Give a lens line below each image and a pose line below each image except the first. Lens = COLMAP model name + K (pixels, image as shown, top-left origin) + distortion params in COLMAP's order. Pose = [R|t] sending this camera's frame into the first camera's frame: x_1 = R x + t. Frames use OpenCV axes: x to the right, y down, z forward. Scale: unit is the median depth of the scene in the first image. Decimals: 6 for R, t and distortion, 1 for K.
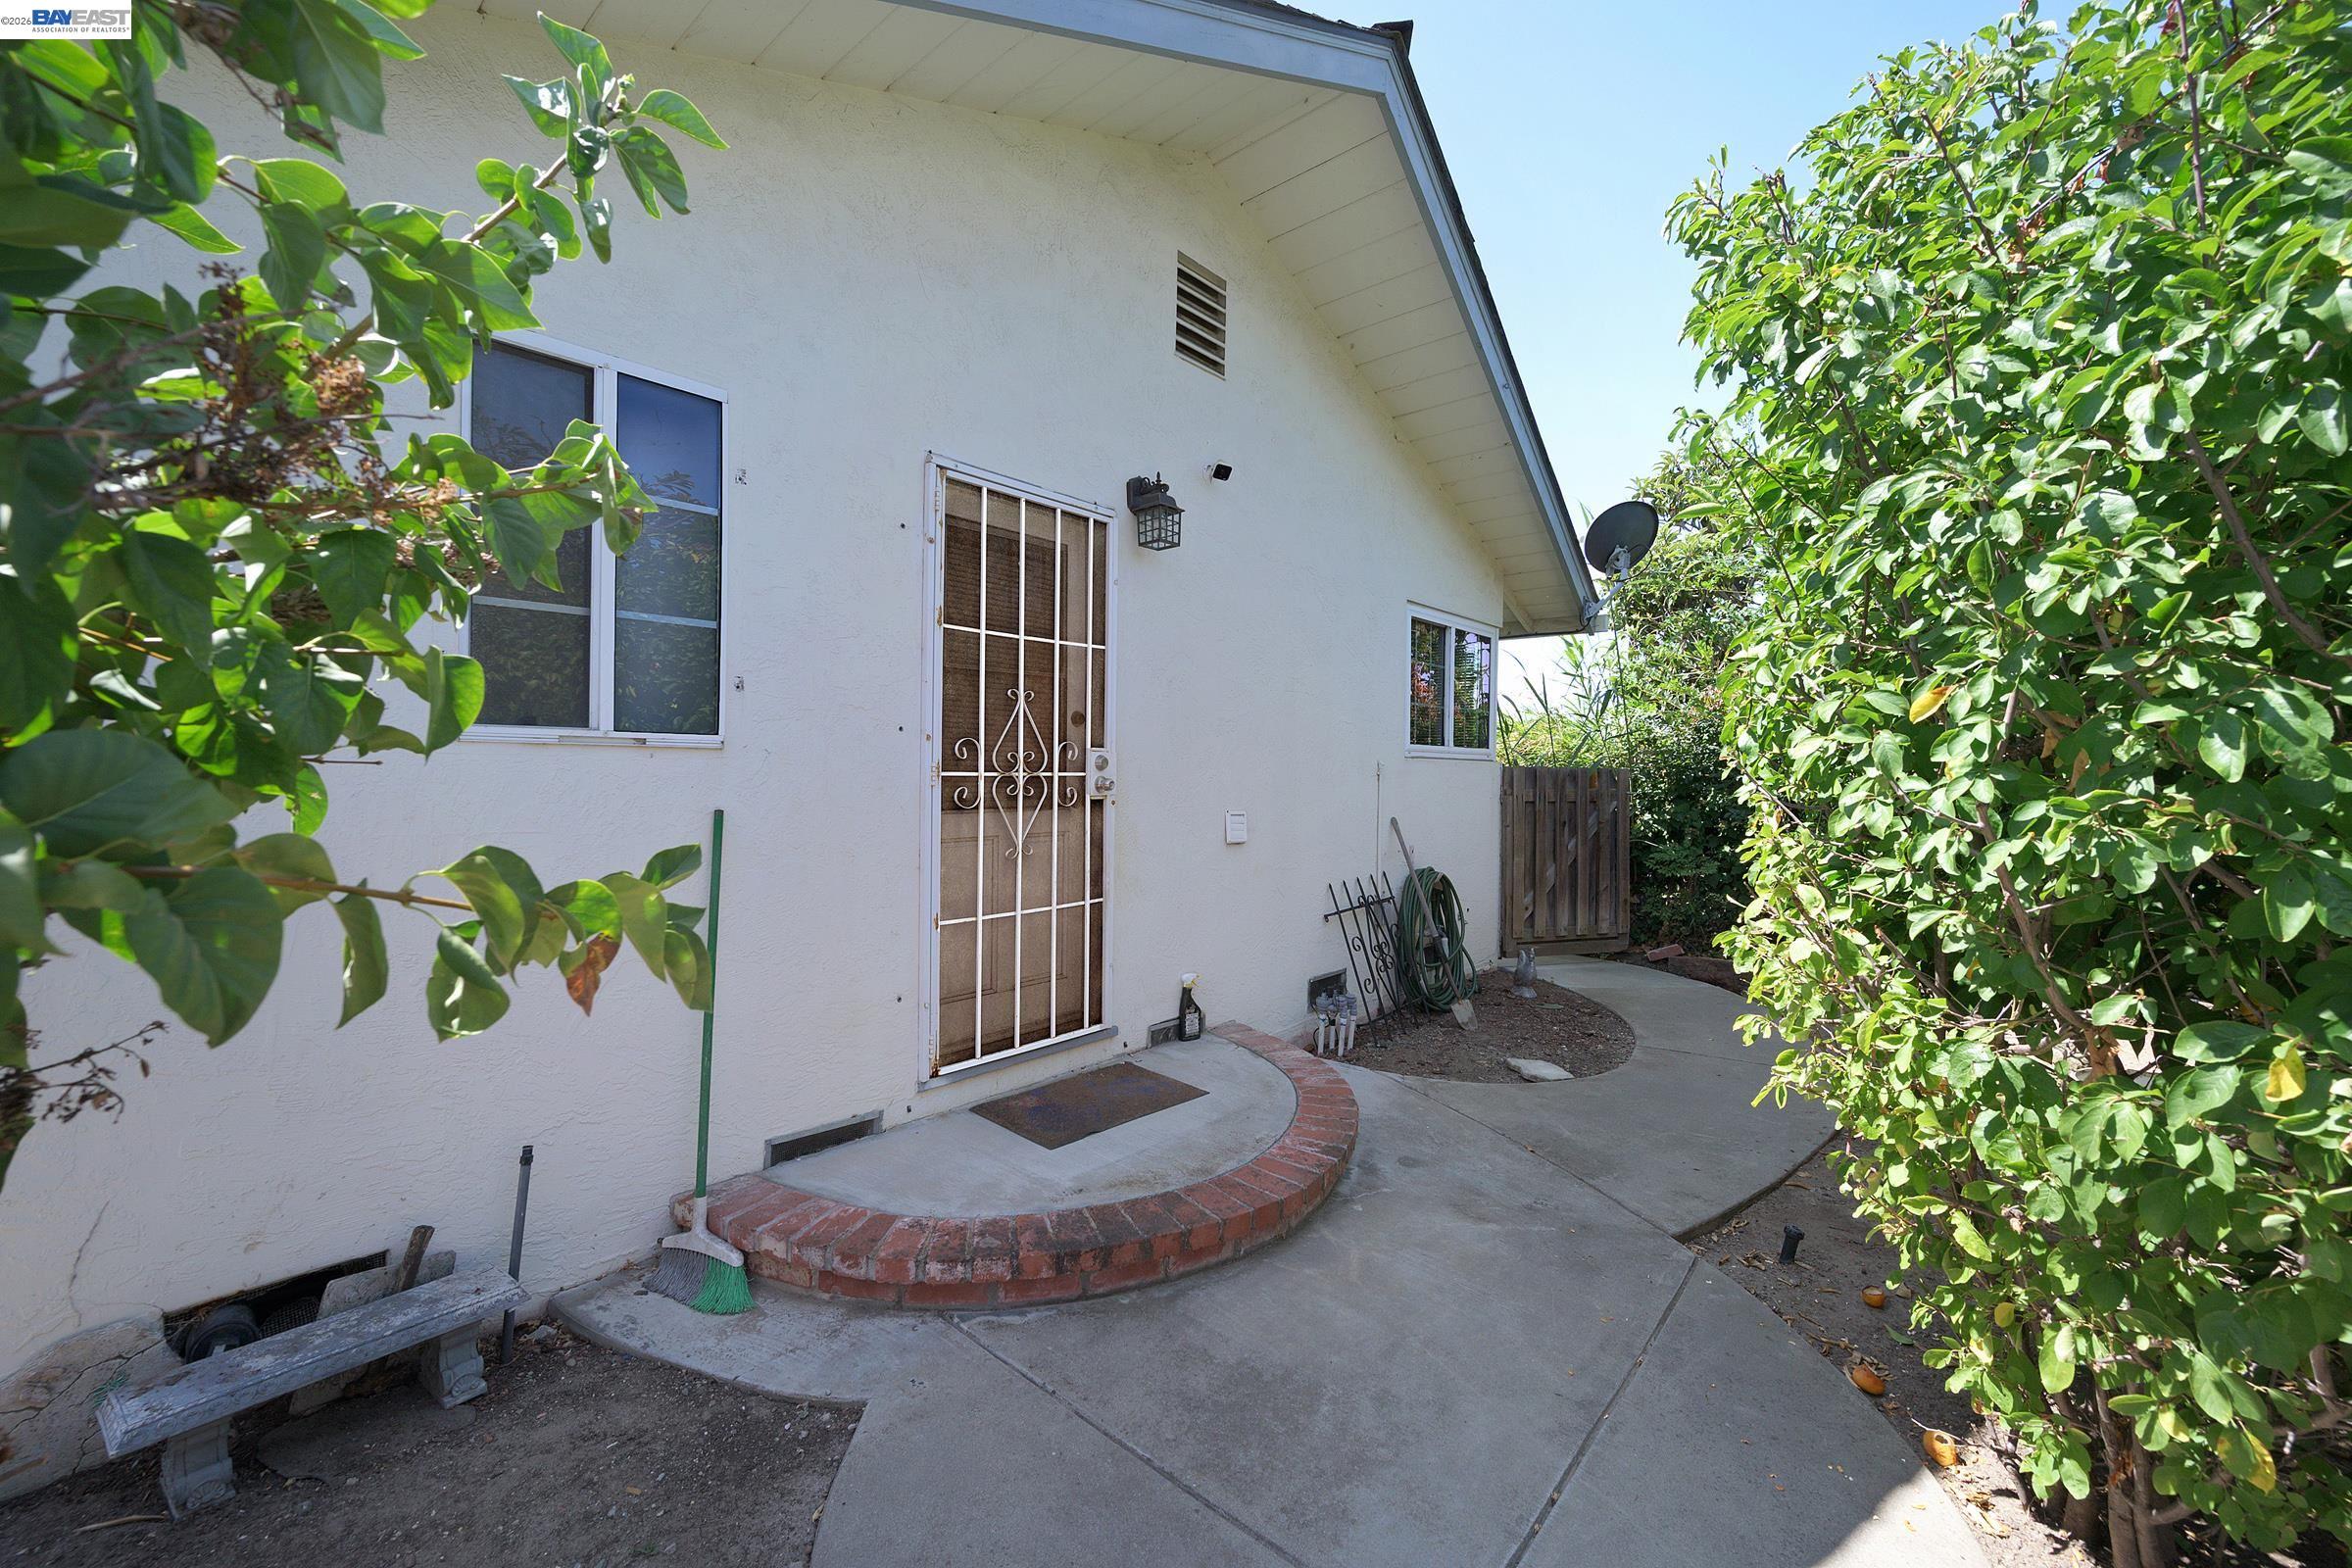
lens RADIAL K [[934.5, 0, 1174.7], [0, 934.5, 774.5], [0, 0, 1]] dist [-0.001774, -0.000755]
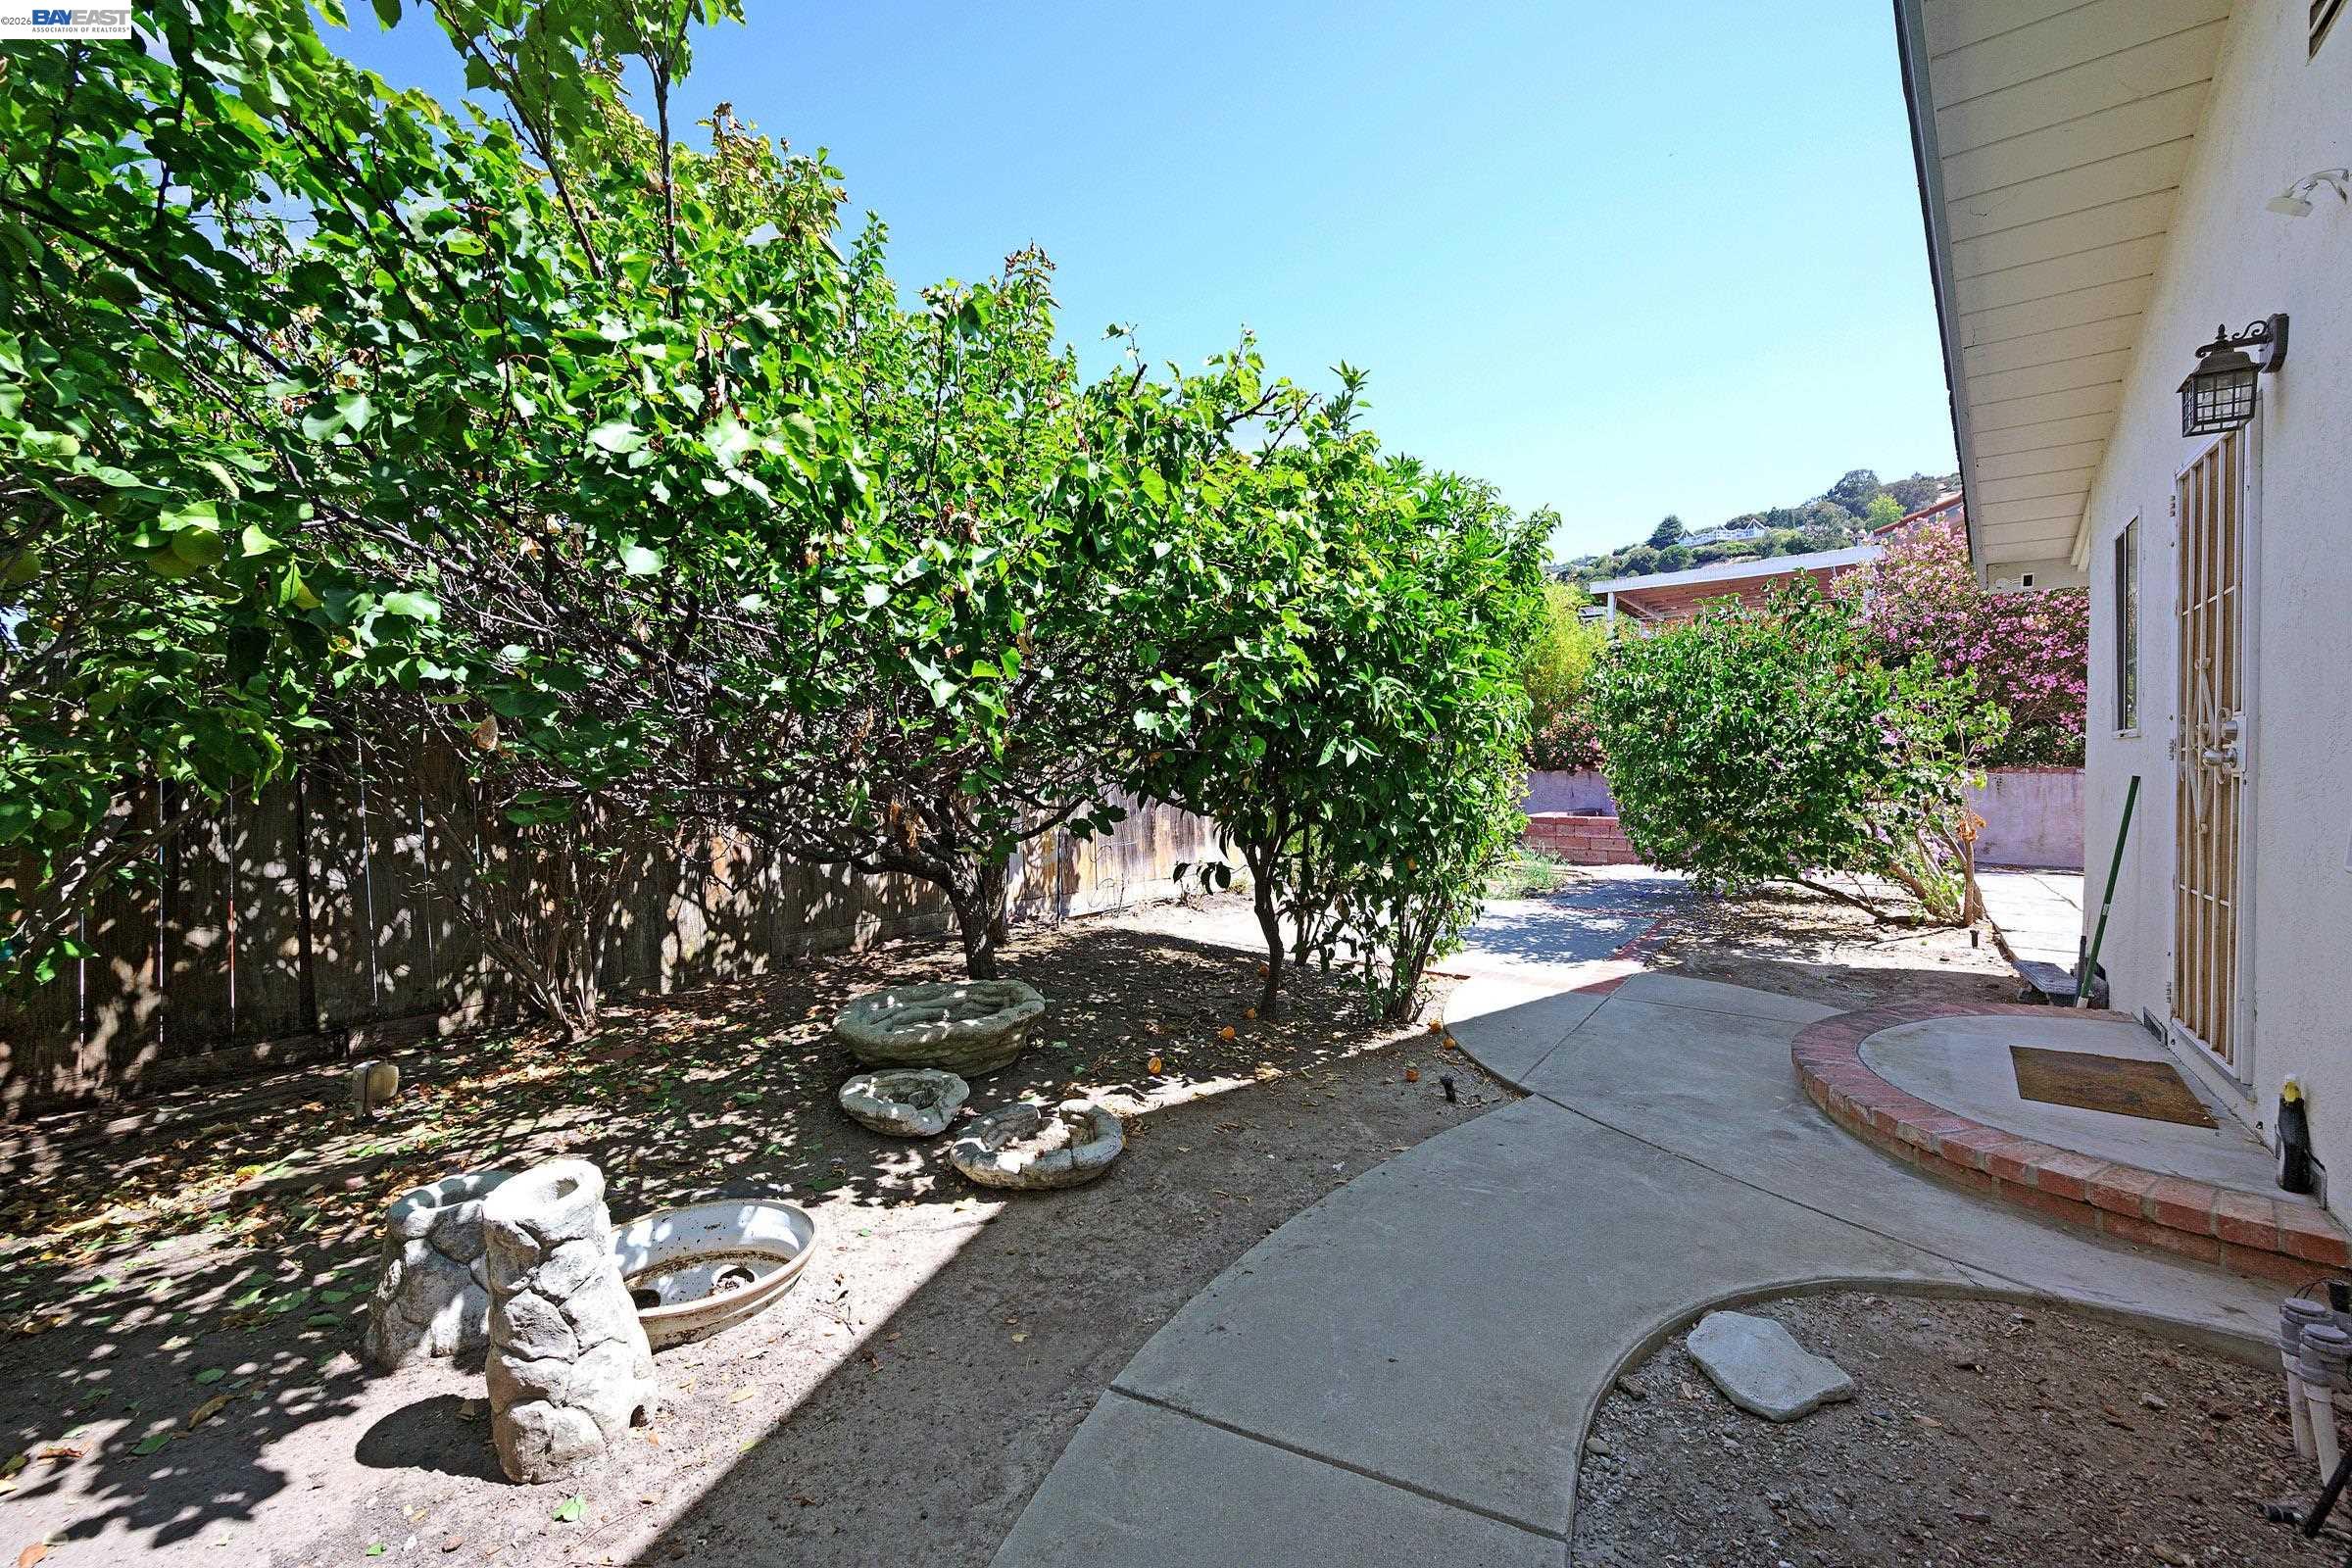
lens RADIAL K [[934.5, 0, 1175.6], [0, 934.5, 781.3], [0, 0, 1]] dist [-0.001774, -0.000755]
pose [[-0.997264, -0.008438, -0.073444, 1.050508], [-0.010063, 0.999712, 0.021779, 0.028726], [0.073239, 0.022459, -0.997062, 2.093346]]
